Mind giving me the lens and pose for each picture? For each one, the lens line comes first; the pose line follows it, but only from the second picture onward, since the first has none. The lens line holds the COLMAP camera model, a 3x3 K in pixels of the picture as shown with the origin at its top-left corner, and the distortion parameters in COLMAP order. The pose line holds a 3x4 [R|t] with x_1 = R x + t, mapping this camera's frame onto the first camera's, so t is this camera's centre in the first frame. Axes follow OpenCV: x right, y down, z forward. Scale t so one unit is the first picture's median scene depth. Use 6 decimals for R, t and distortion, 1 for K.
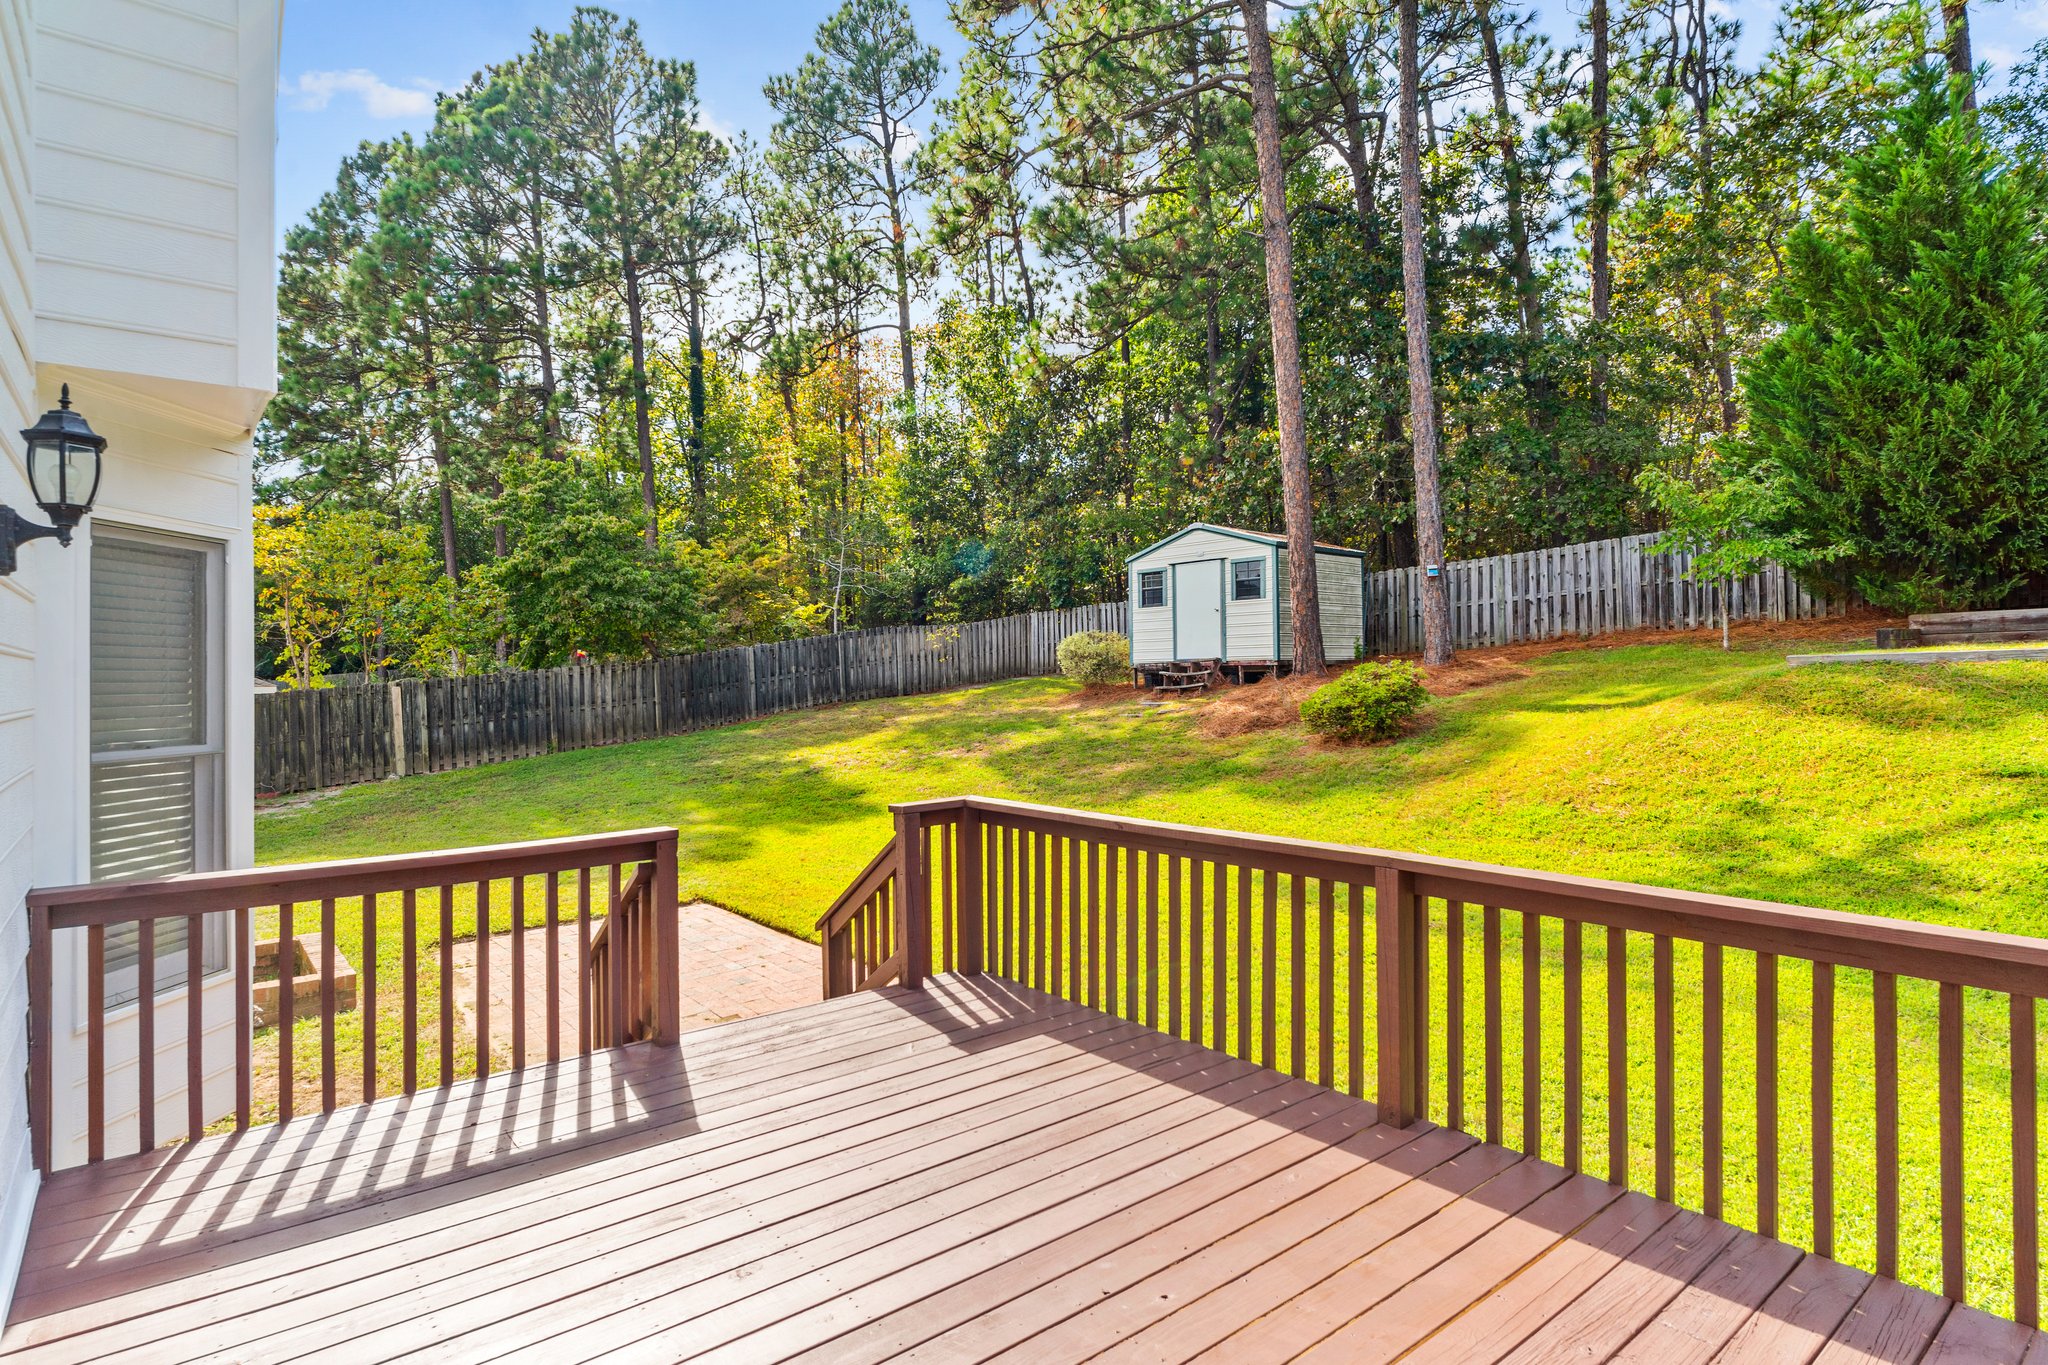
lens RADIAL K [[1055.7, 0, 1031.4], [0, 1055.7, 678.3], [0, 0, 1]] dist [0.001105, 0.000286]
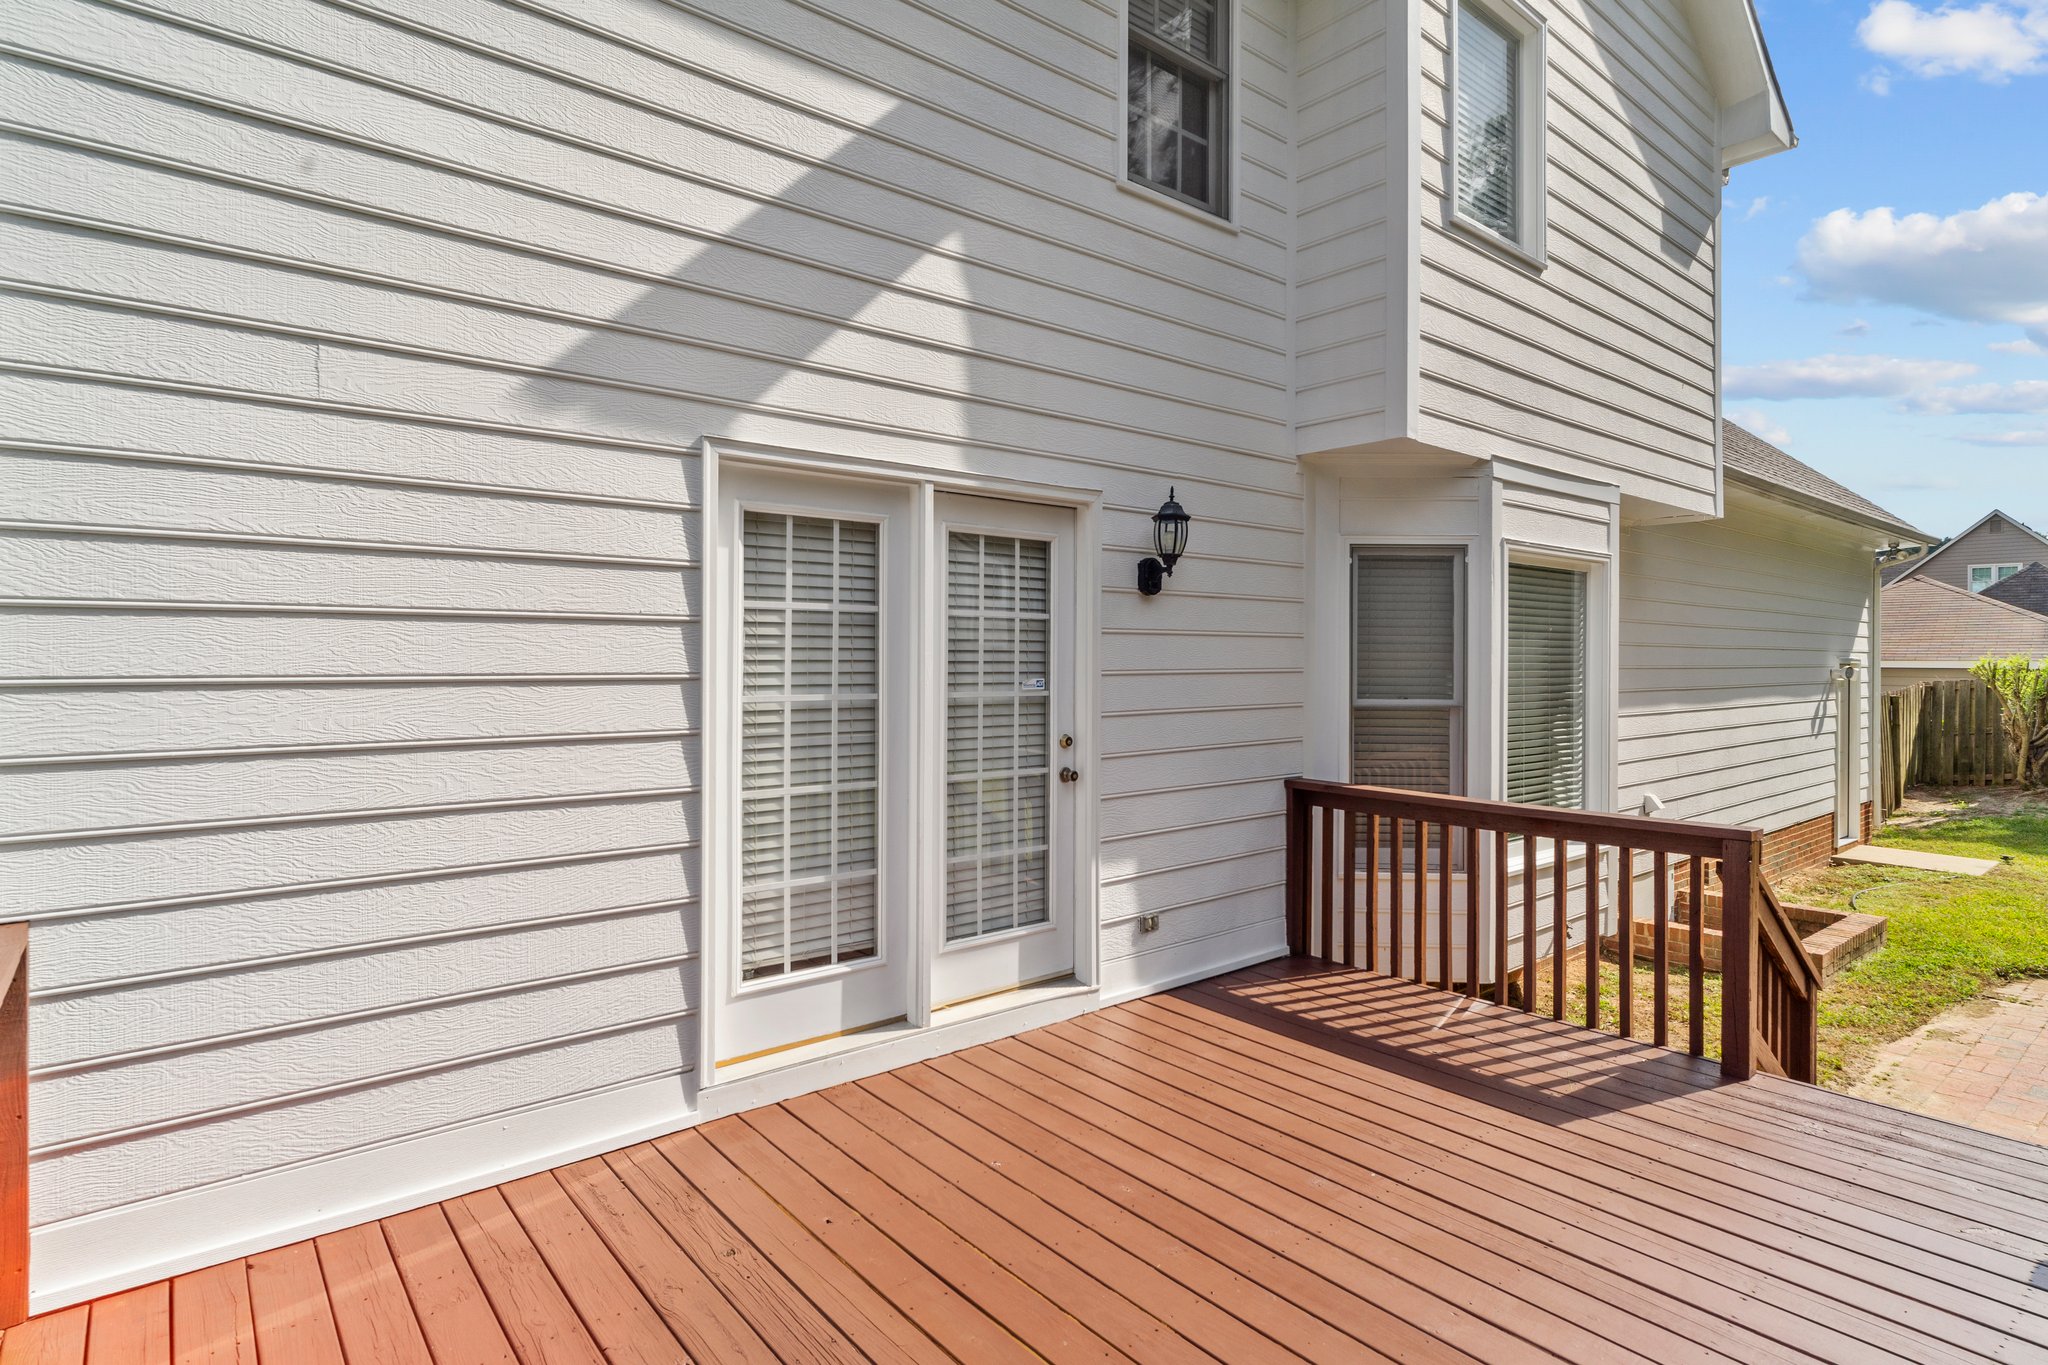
lens RADIAL K [[1055.7, 0, 1031.4], [0, 1055.7, 678.3], [0, 0, 1]] dist [0.001105, 0.000286]
pose [[0.008523, 0.026530, -0.999612, 0.511399], [0.000056, 0.999648, 0.026531, 0.000361], [0.999964, -0.000282, 0.008518, 0.426332]]
